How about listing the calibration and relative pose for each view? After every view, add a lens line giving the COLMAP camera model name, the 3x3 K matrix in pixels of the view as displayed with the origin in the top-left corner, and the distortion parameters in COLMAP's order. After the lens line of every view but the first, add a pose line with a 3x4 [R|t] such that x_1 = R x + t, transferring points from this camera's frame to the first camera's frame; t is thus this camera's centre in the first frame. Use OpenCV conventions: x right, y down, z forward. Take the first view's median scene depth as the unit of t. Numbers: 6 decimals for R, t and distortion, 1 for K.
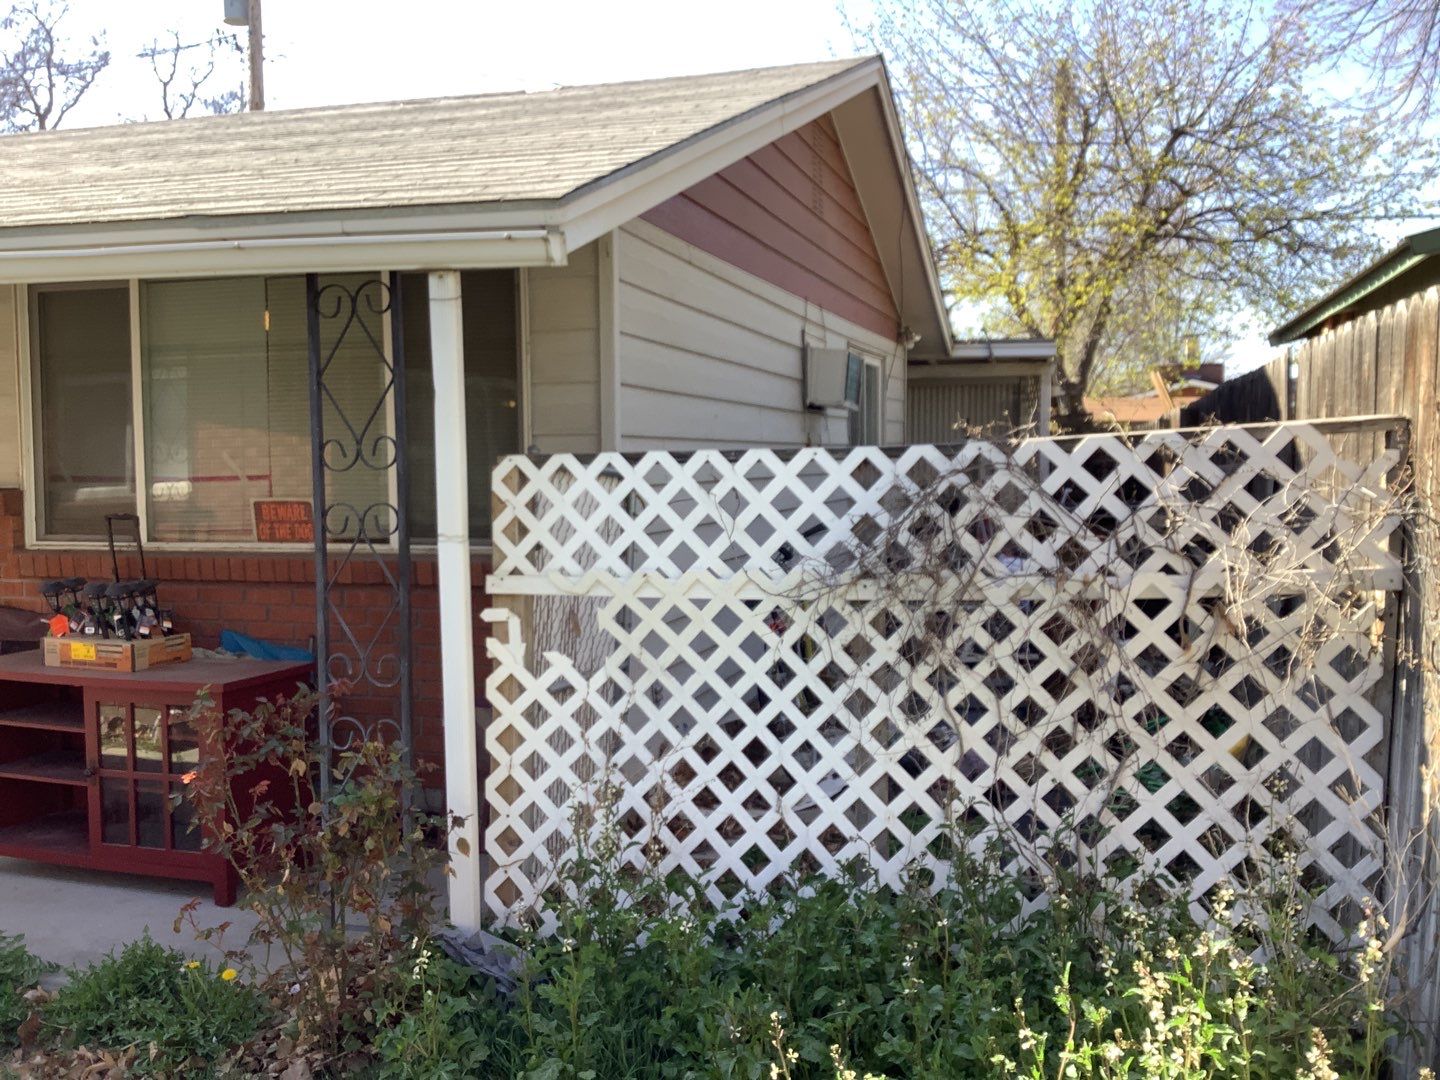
lens RADIAL K [[1313.3, 0, 714.6], [0, 1313.3, 542.3], [0, 0, 1]] dist [0.152146, -0.324039]
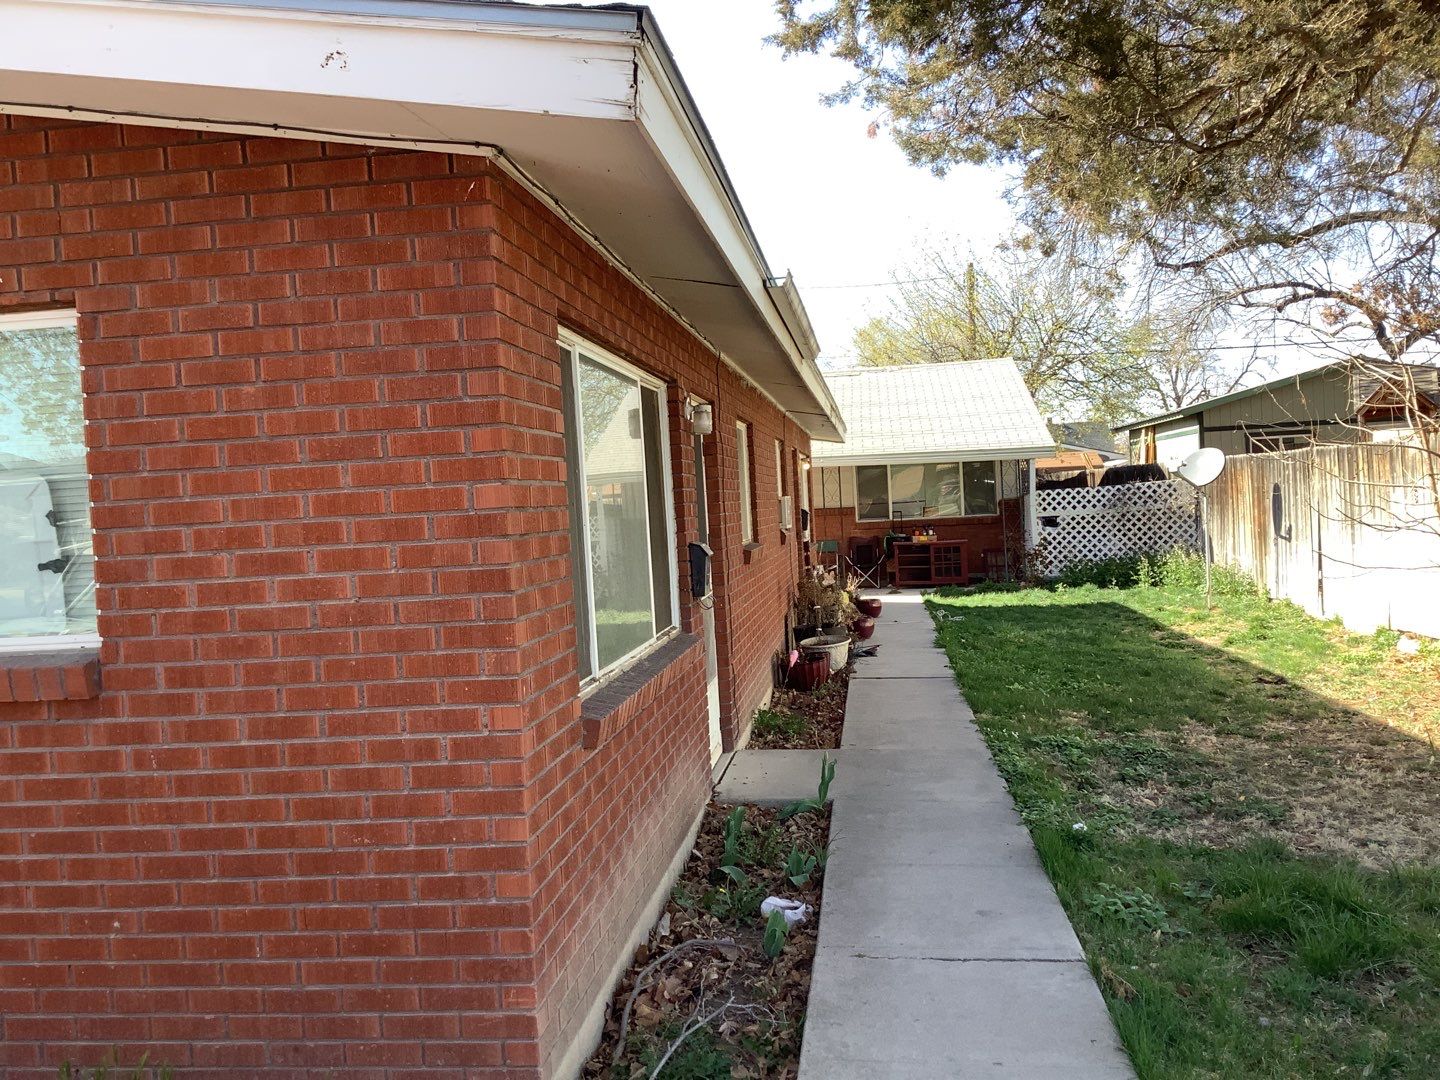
lens RADIAL K [[1293.8, 0, 720.0], [0, 1293.8, 540.0], [0, 0, 1]] dist [0.180475, -0.304403]
pose [[0.985002, -0.049389, 0.165326, -2.595536], [0.055633, 0.997894, -0.033352, 0.268254], [-0.163330, 0.042049, 0.985675, -4.504622]]
